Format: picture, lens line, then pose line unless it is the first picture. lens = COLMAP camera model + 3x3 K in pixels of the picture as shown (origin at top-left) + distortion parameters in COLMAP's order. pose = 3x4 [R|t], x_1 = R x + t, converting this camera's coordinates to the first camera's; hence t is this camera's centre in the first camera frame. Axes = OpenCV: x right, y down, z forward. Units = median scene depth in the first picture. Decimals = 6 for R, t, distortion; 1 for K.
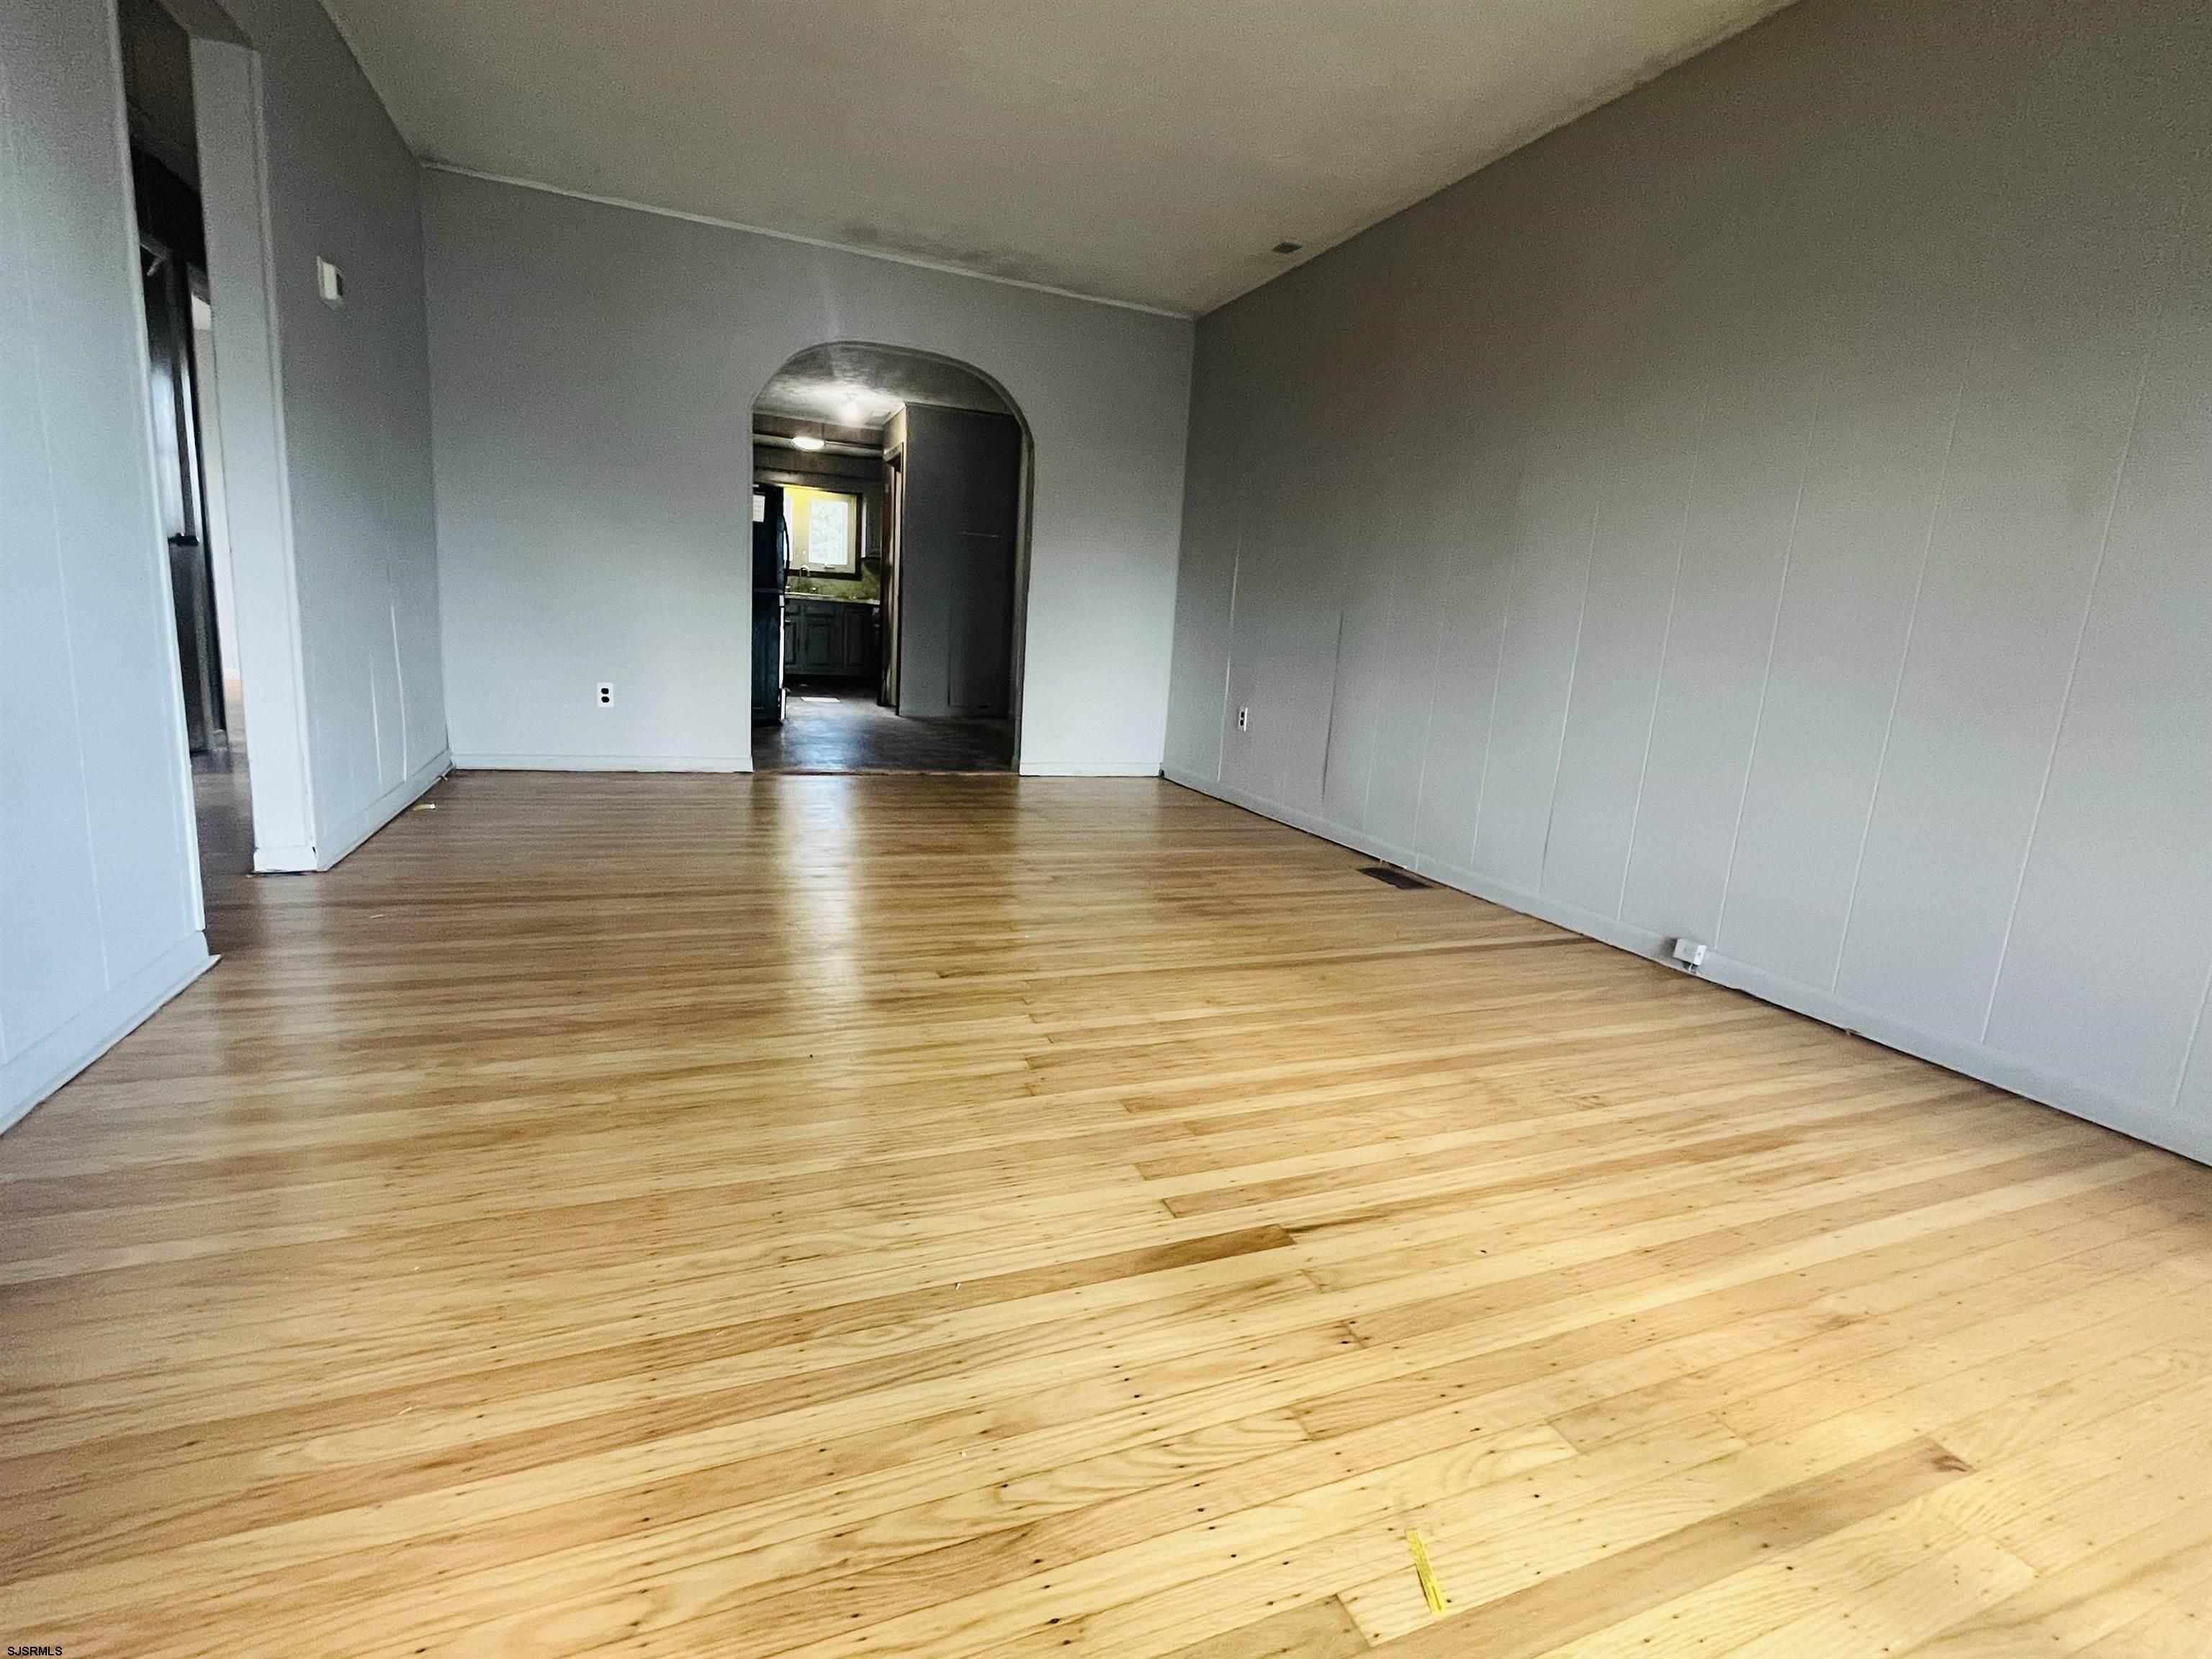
lens RADIAL K [[1013.8, 0, 1101.8], [0, 1013.8, 821.6], [0, 0, 1]] dist [-0.001359, 0.000894]
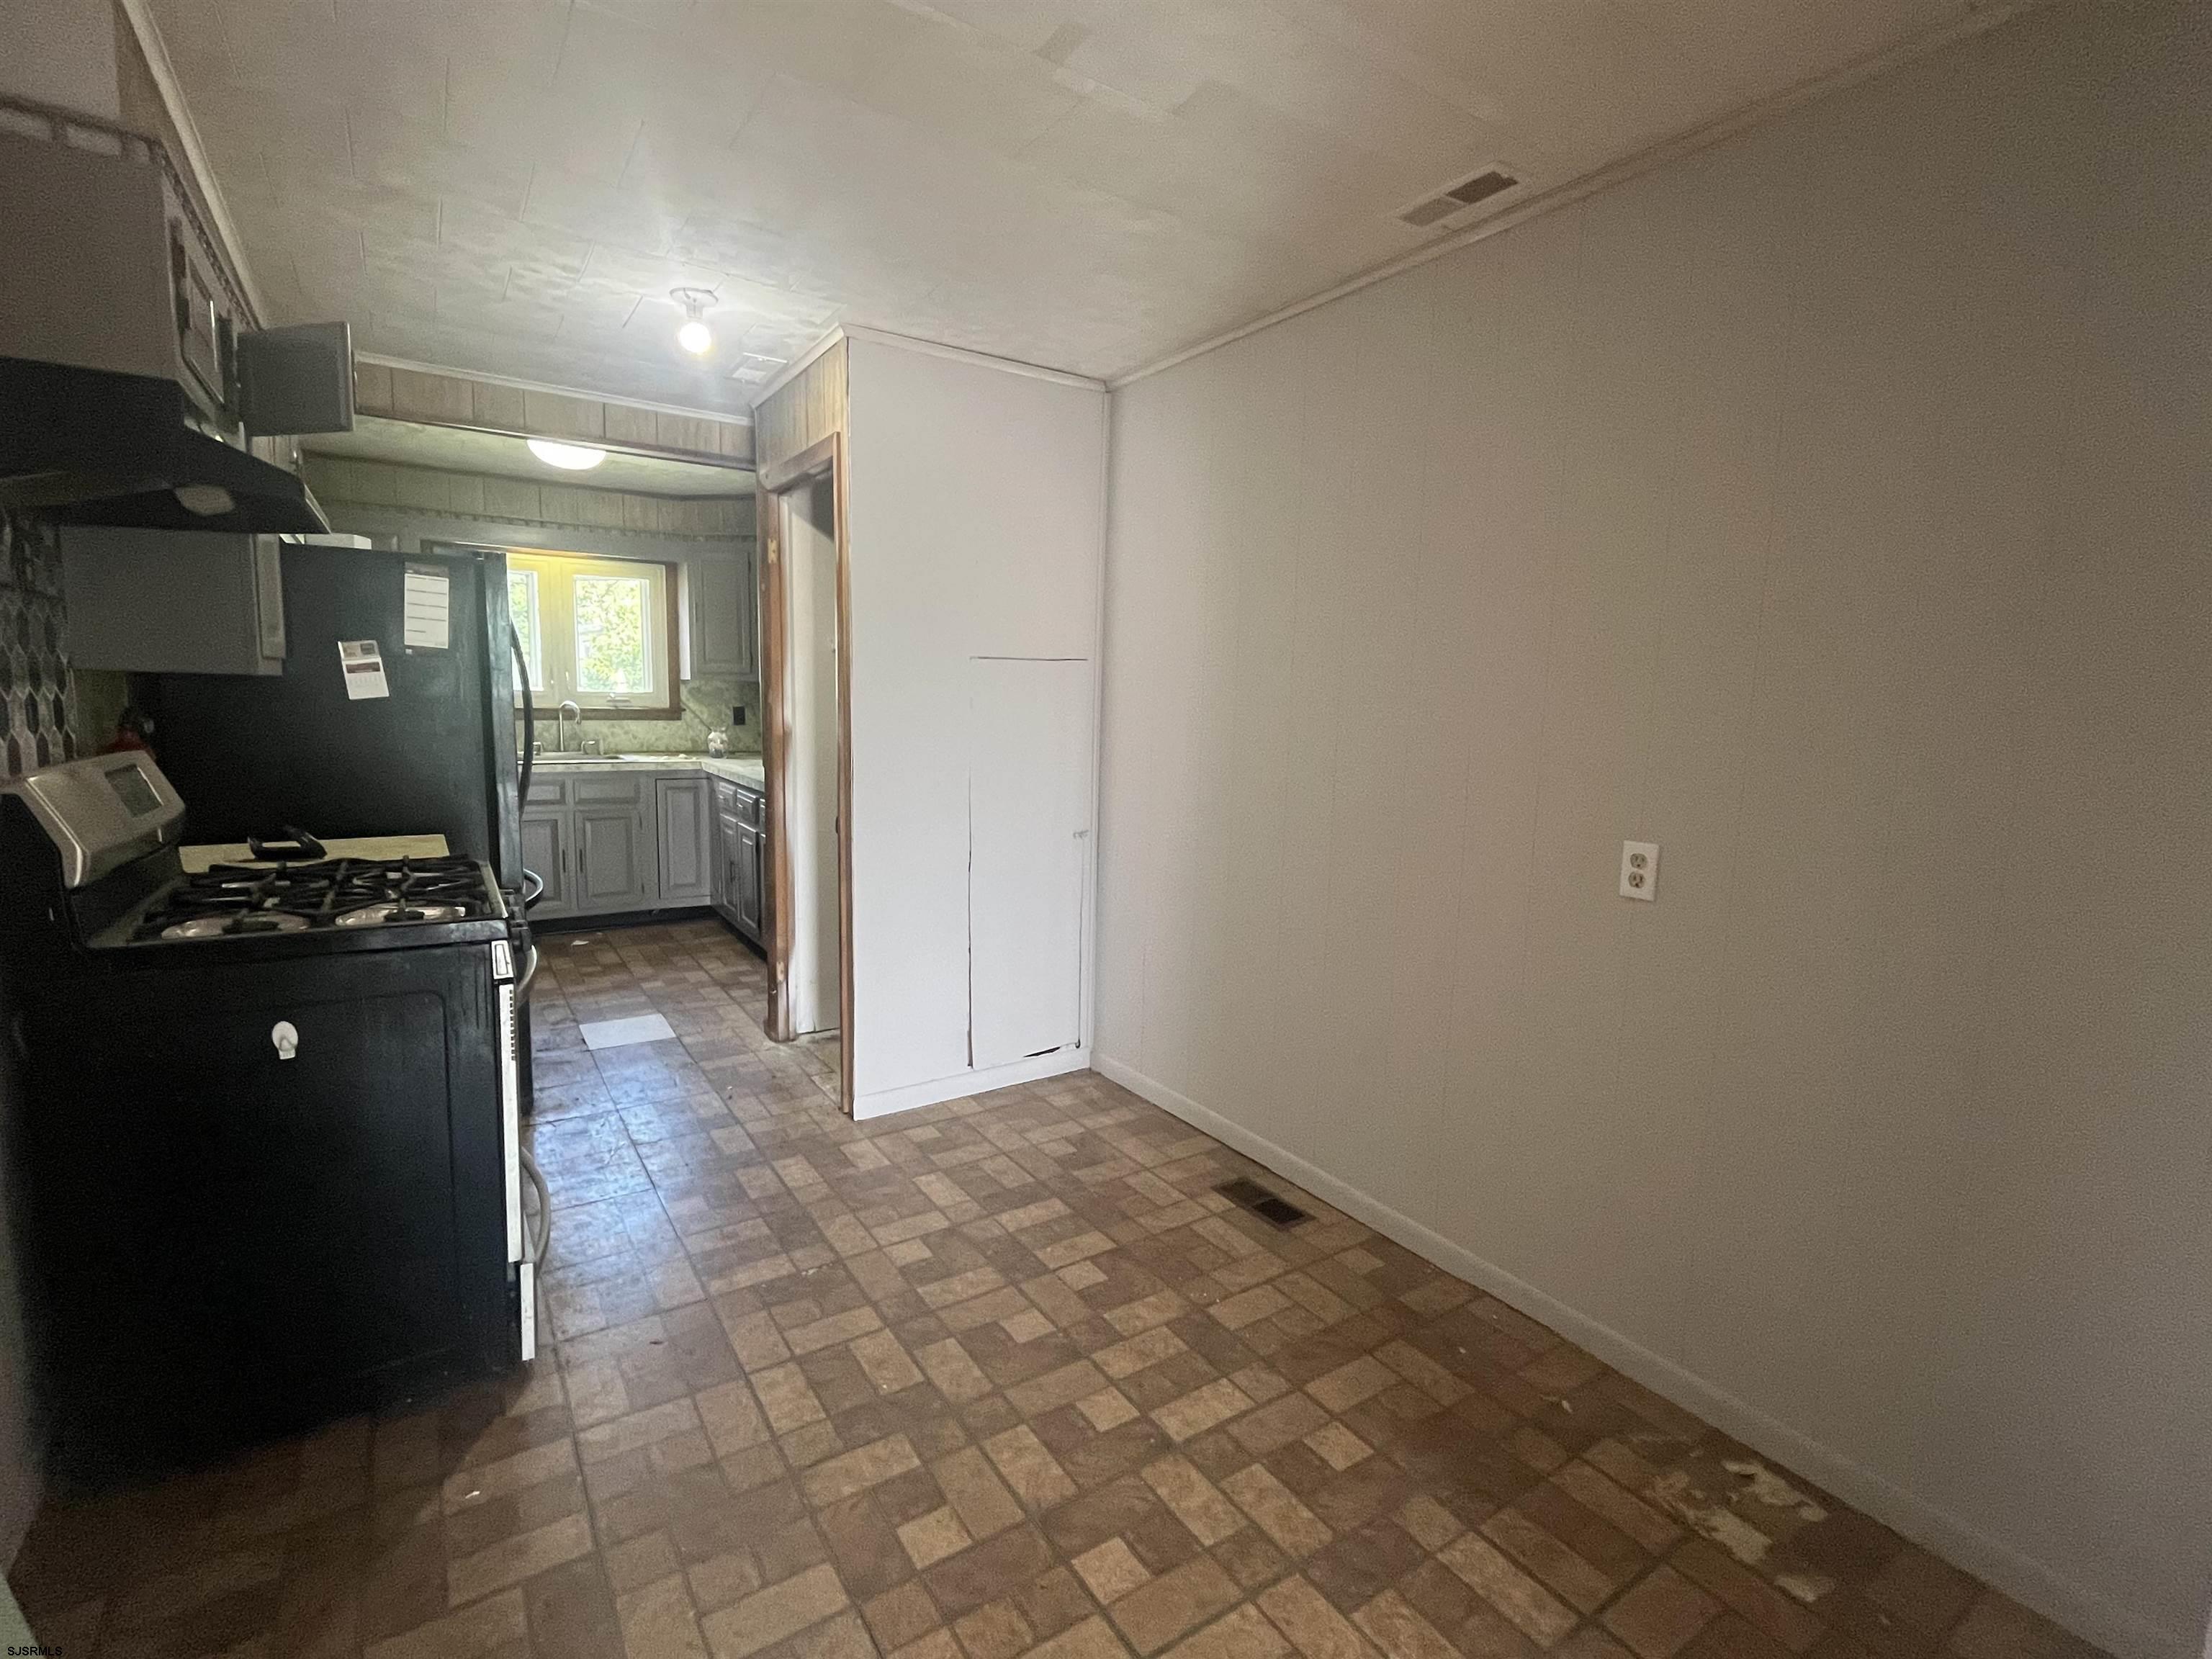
lens RADIAL K [[1013.8, 0, 1101.8], [0, 1013.8, 821.6], [0, 0, 1]] dist [-0.001359, 0.000894]
pose [[0.978432, -0.063123, 0.196687, -0.846942], [0.074103, 0.996048, -0.048968, -0.930865], [-0.192818, 0.062487, 0.979243, 2.835109]]
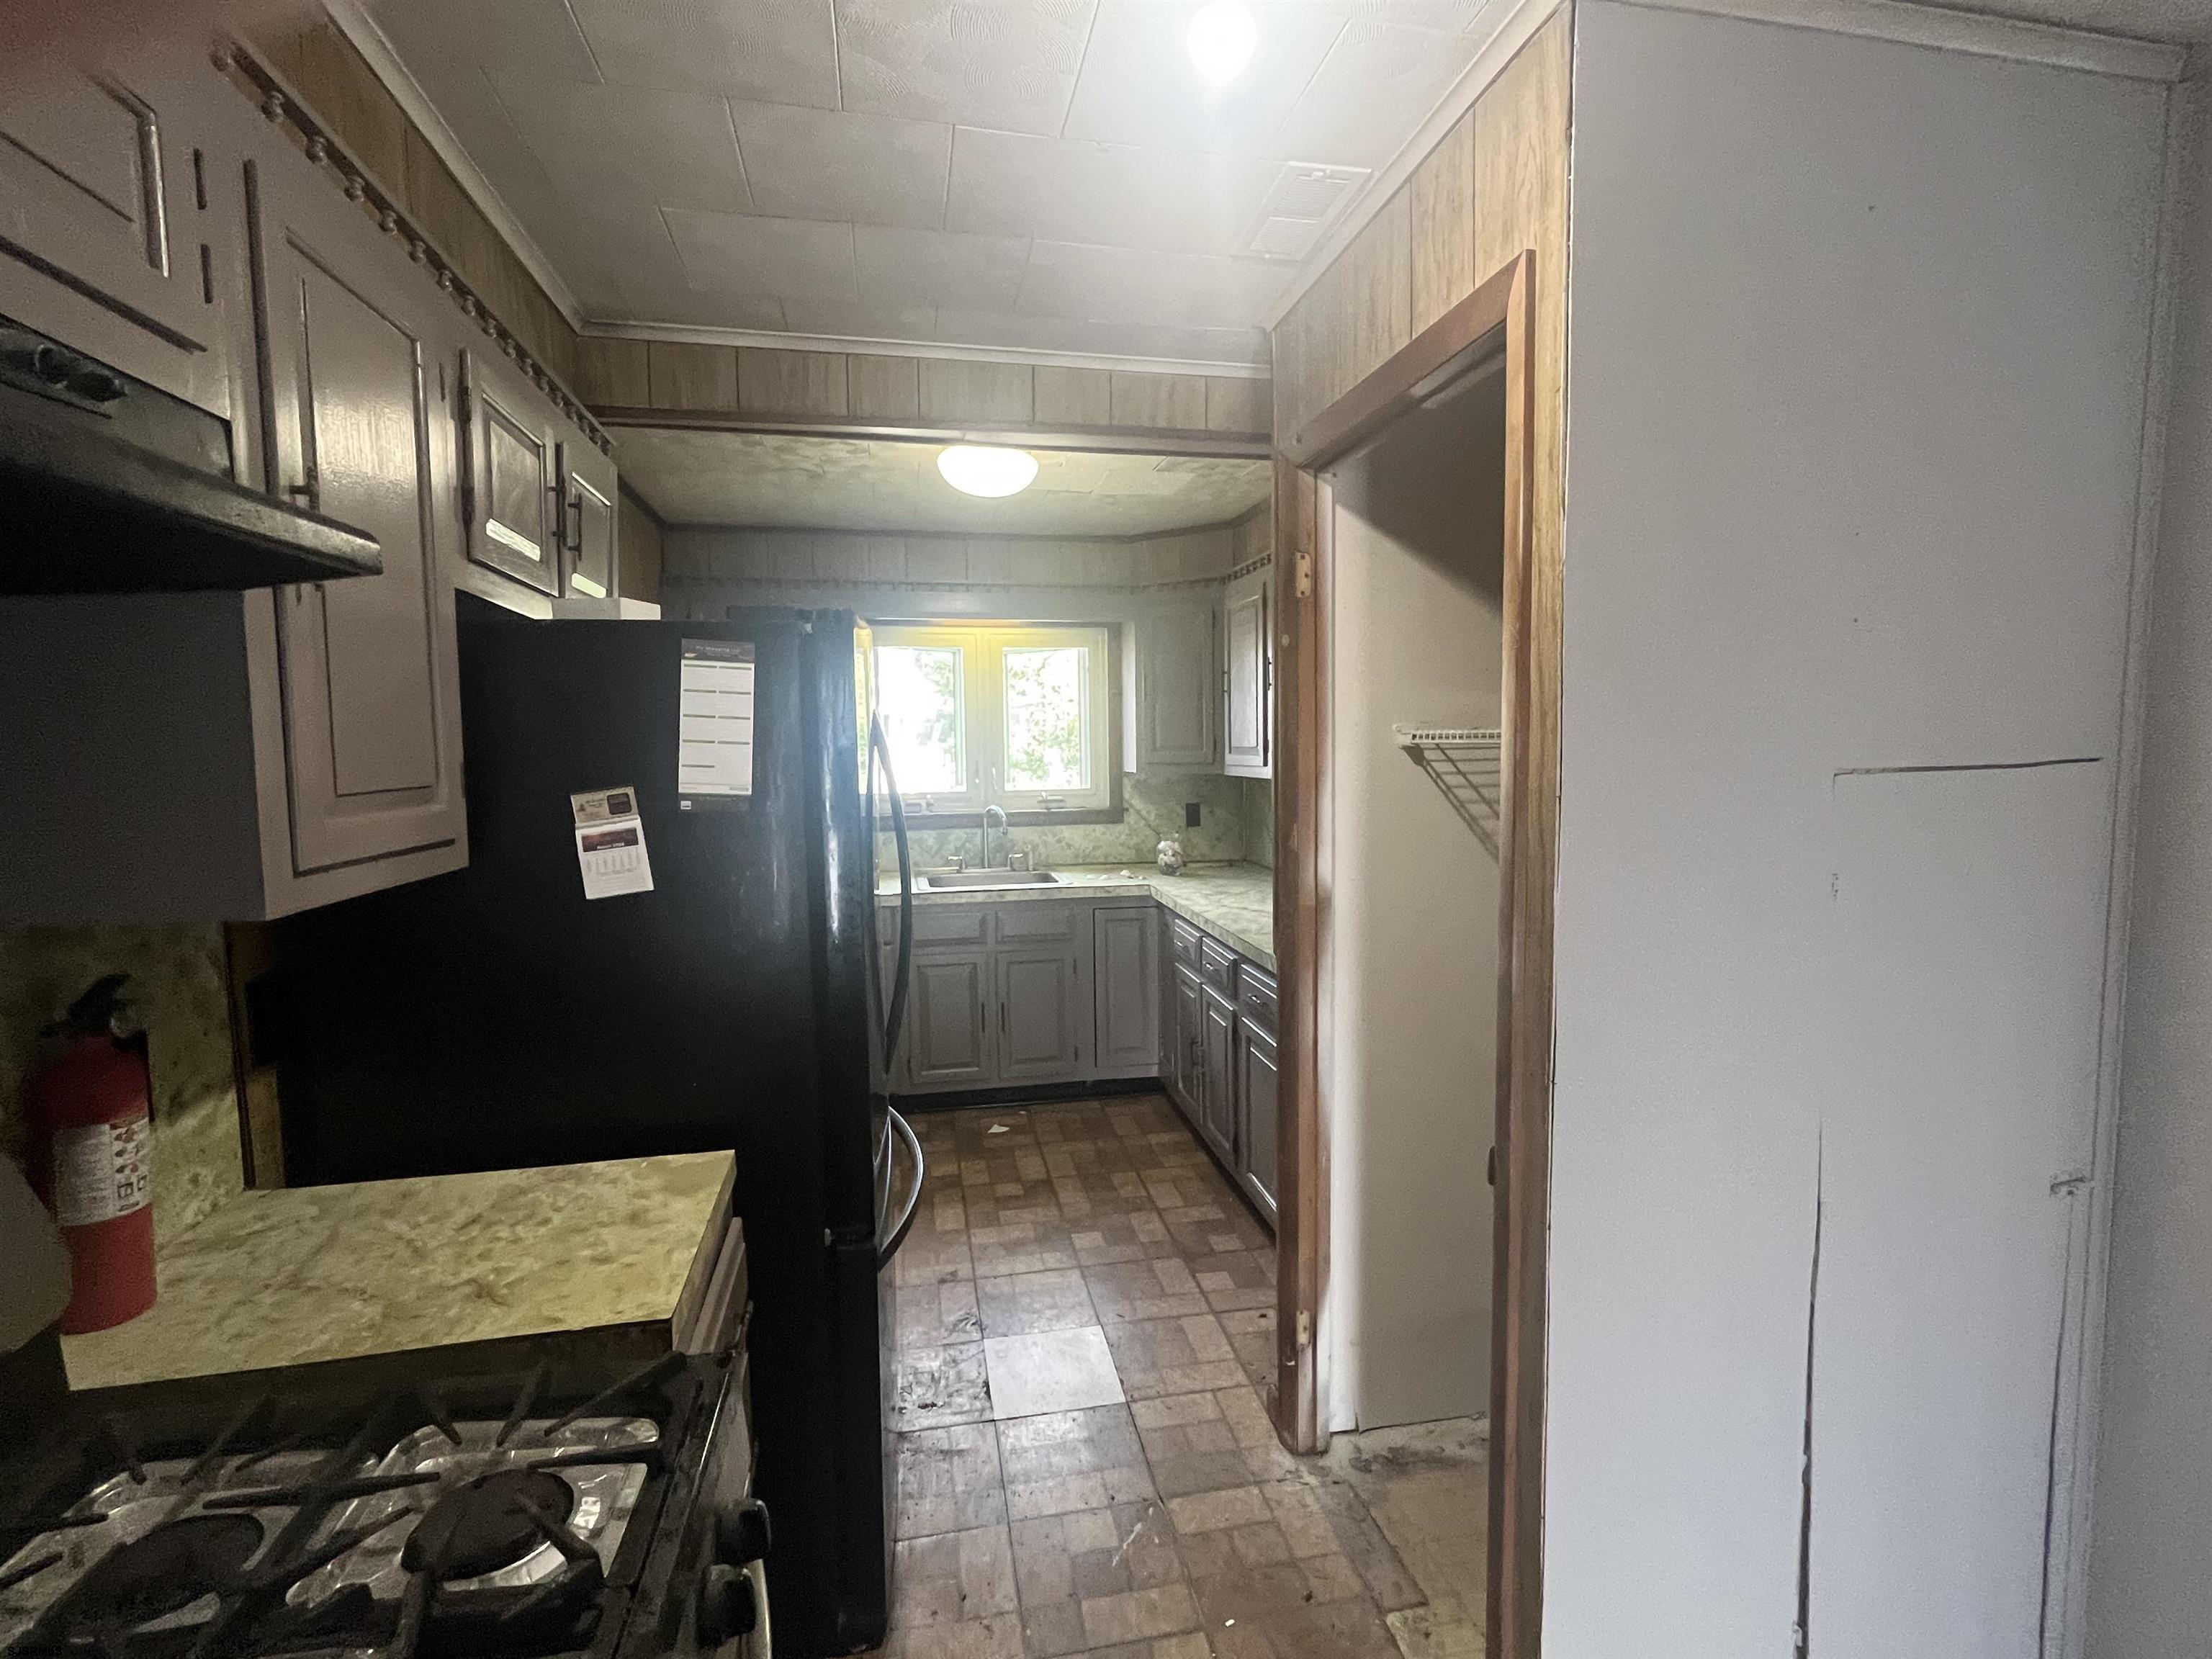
lens RADIAL K [[1013.8, 0, 1101.8], [0, 1013.8, 821.6], [0, 0, 1]] dist [-0.001359, 0.000894]
pose [[0.979245, -0.058060, -0.194184, -1.091913], [0.034643, 0.991940, -0.121884, -1.241373], [0.199696, 0.112627, 0.973364, 3.884969]]
